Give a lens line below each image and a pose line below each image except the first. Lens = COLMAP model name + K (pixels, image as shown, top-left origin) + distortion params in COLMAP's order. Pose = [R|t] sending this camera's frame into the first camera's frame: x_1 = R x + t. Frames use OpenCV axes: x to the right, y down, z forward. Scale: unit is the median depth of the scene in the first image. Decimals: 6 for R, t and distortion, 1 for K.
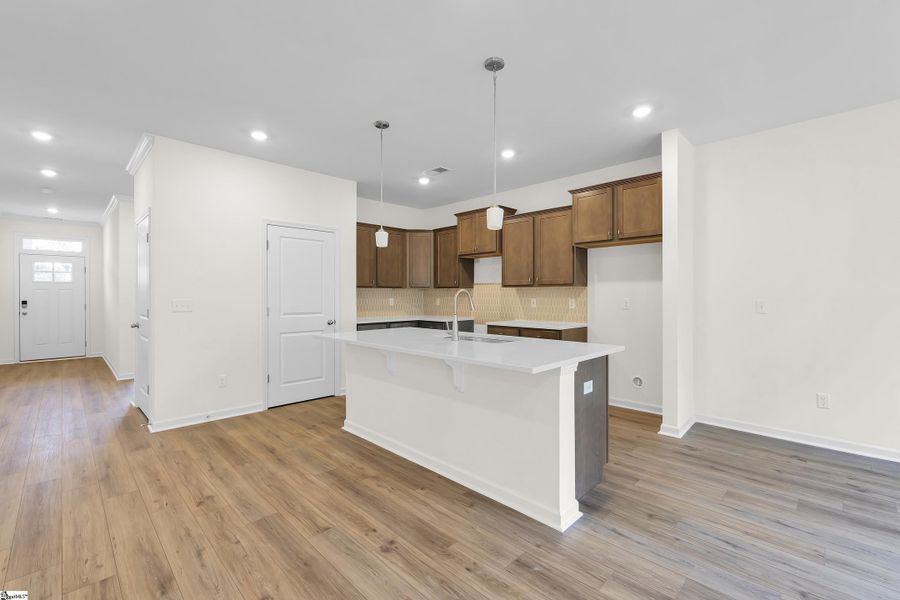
lens RADIAL K [[395.1, 0, 448.9], [0, 395.1, 298.1], [0, 0, 1]] dist [0.001864, -0.000962]
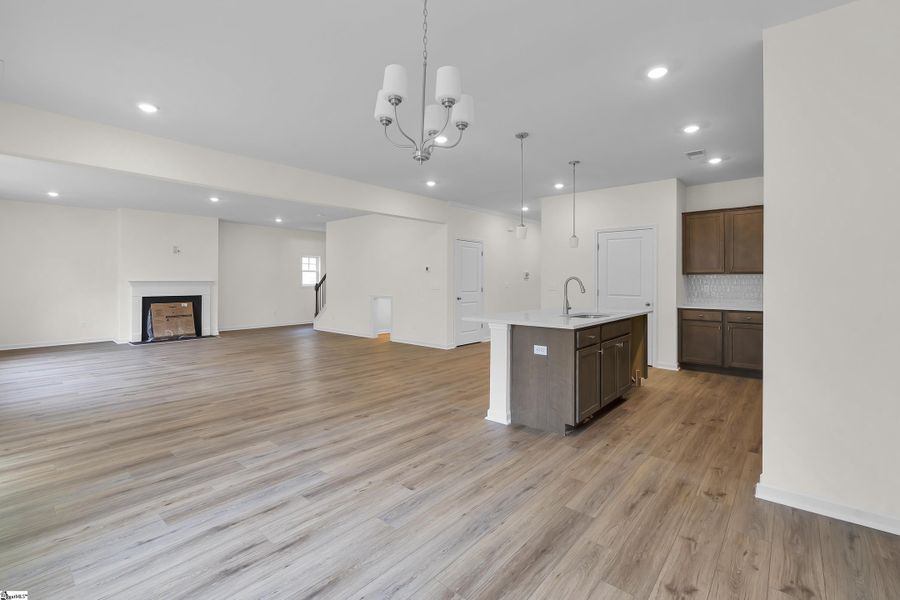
lens RADIAL K [[395.1, 0, 446.3], [0, 395.1, 280.5], [0, 0, 1]] dist [0.001864, -0.000962]
pose [[0.061354, -0.003547, -0.998110, 1.121891], [-0.006477, 0.999971, -0.003951, -0.001588], [0.998095, 0.006707, 0.061329, 0.404397]]
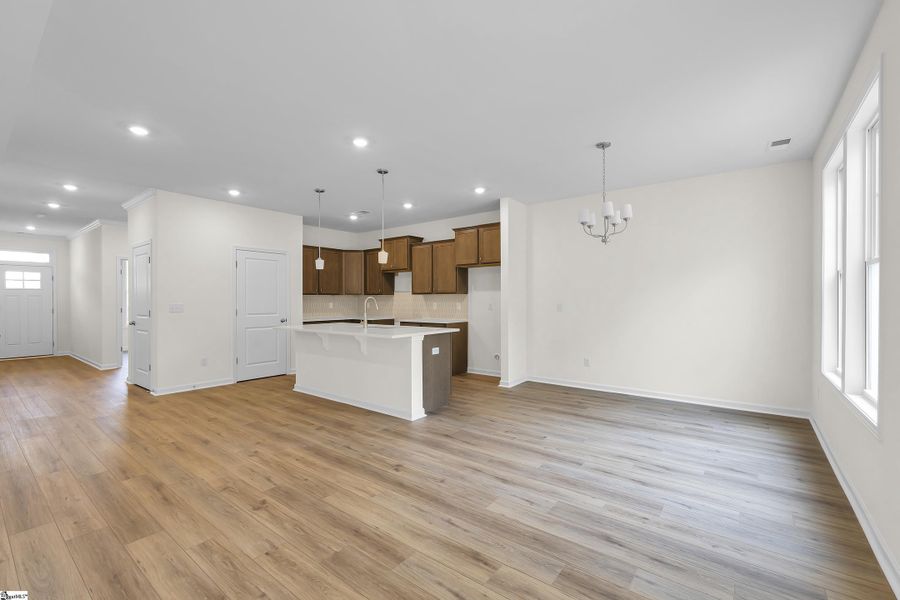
lens RADIAL K [[395.1, 0, 446.9], [0, 395.1, 302.2], [0, 0, 1]] dist [0.001864, -0.000962]
pose [[0.992738, -0.002418, 0.120273, 0.125694], [0.002730, 0.999993, -0.002431, 0.005008], [-0.120266, 0.002741, 0.992738, -0.541744]]
